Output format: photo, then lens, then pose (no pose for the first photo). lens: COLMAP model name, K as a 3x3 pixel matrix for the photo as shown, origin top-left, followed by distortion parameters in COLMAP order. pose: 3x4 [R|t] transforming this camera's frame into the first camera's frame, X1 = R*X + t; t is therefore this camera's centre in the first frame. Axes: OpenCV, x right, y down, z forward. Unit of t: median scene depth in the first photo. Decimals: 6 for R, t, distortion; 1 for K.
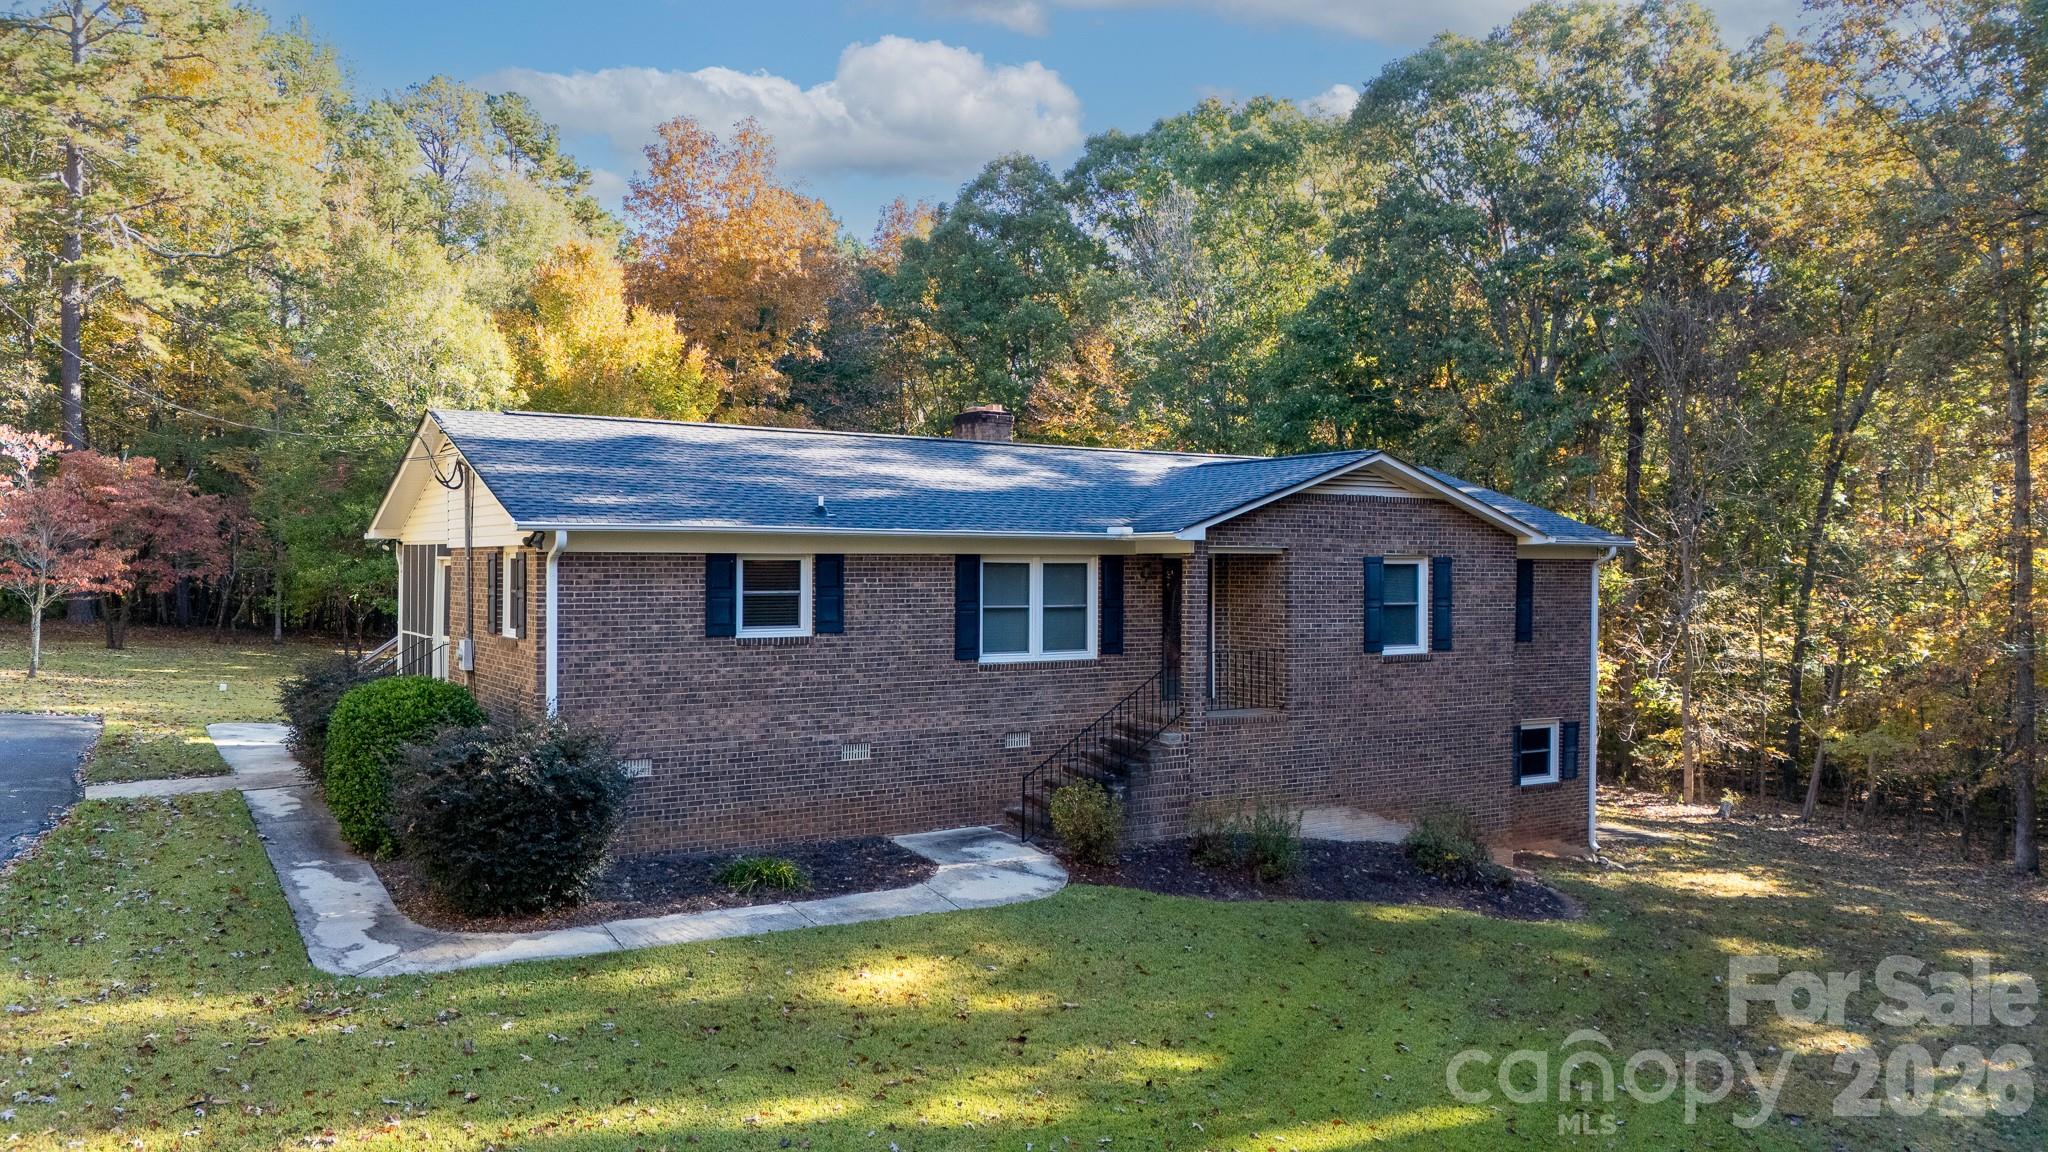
lens RADIAL K [[1427.8, 0, 1024.0], [0, 1427.8, 576.0], [0, 0, 1]] dist [0.082154, -0.104765]
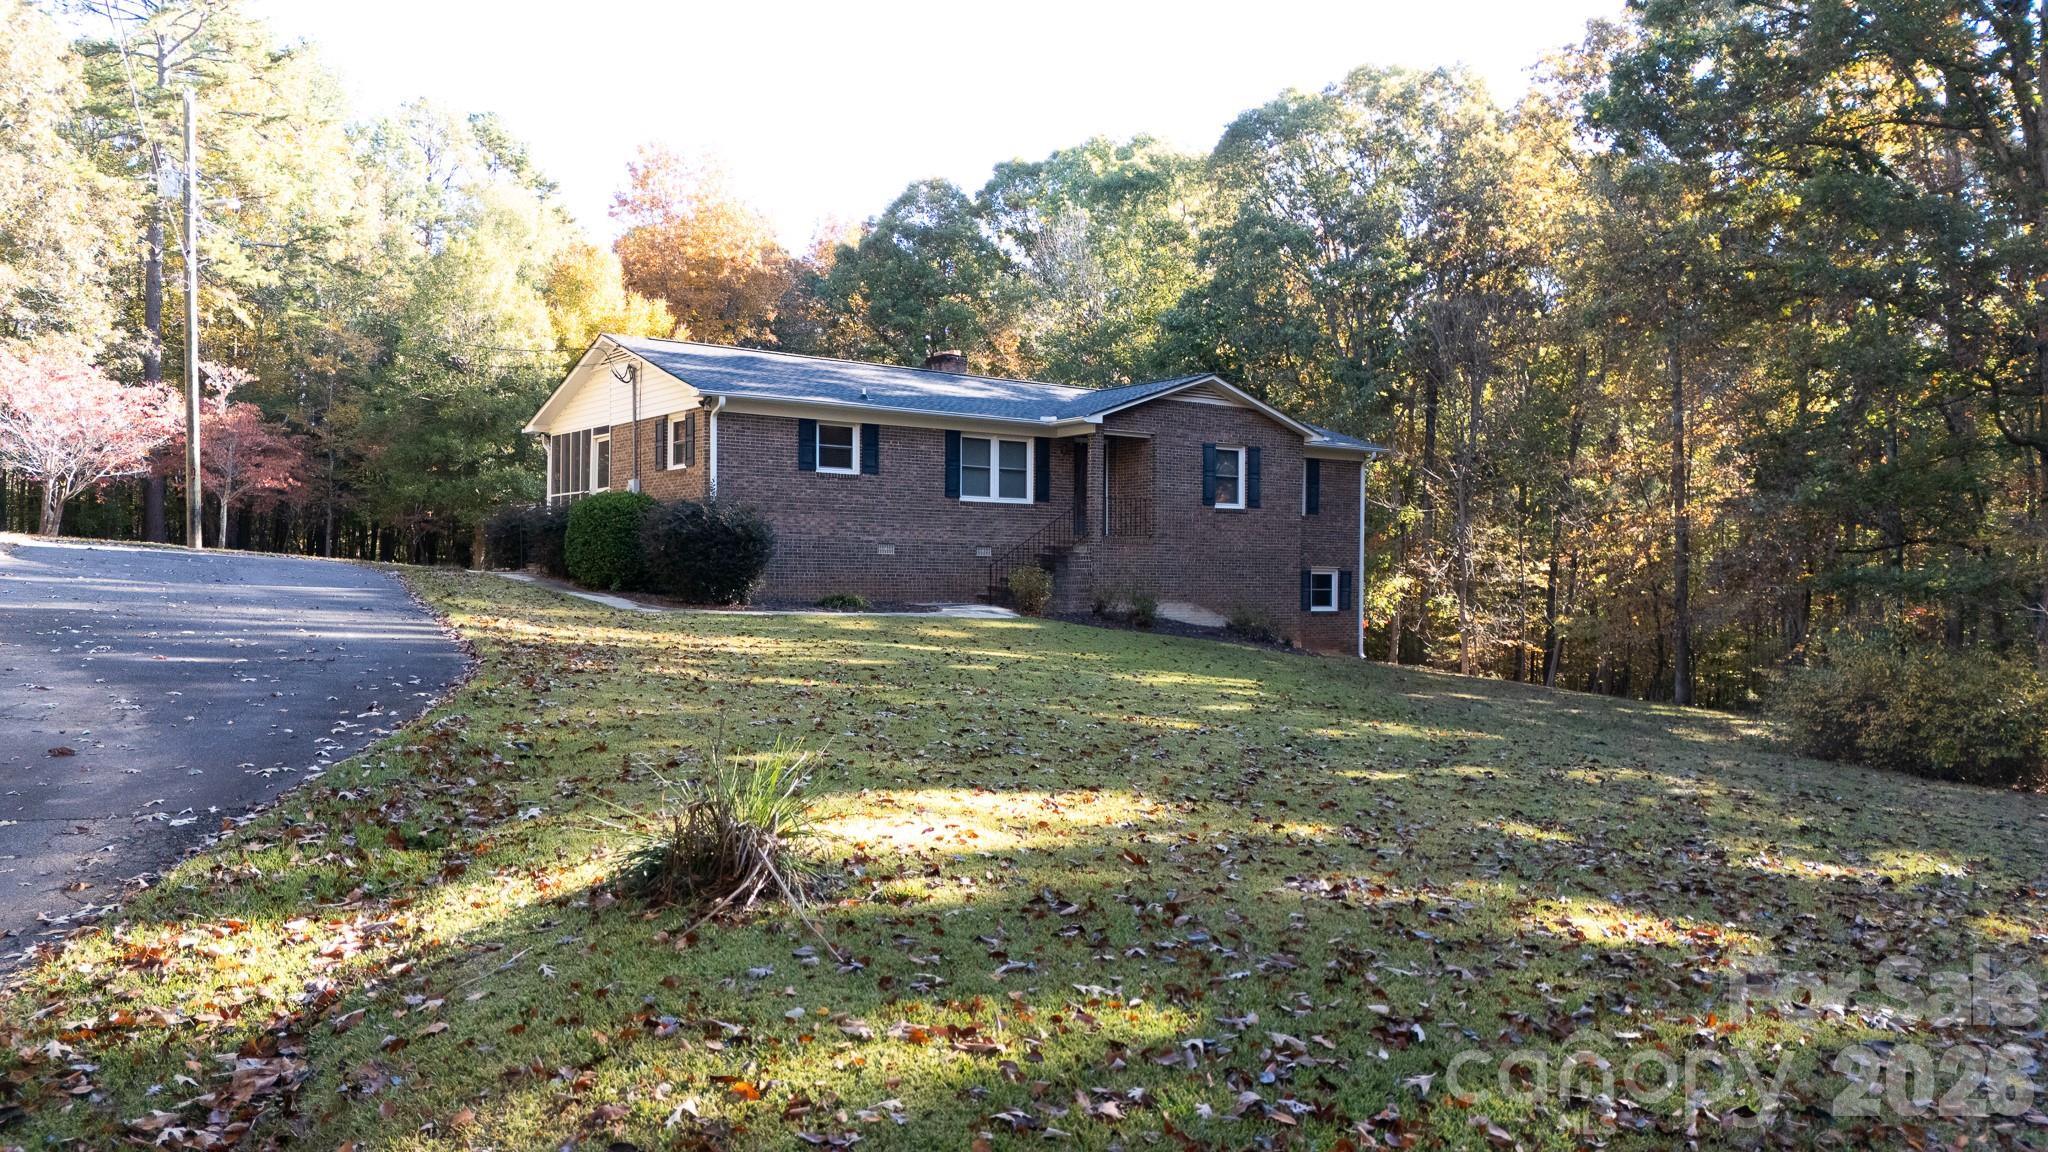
lens RADIAL K [[1398.4, 0, 1024.0], [0, 1398.4, 576.0], [0, 0, 1]] dist [0.085906, -0.124845]
pose [[0.997041, -0.000194, 0.076870, -0.031786], [0.000835, 0.999965, -0.008312, 0.062998], [-0.076866, 0.008352, 0.997006, -0.216797]]
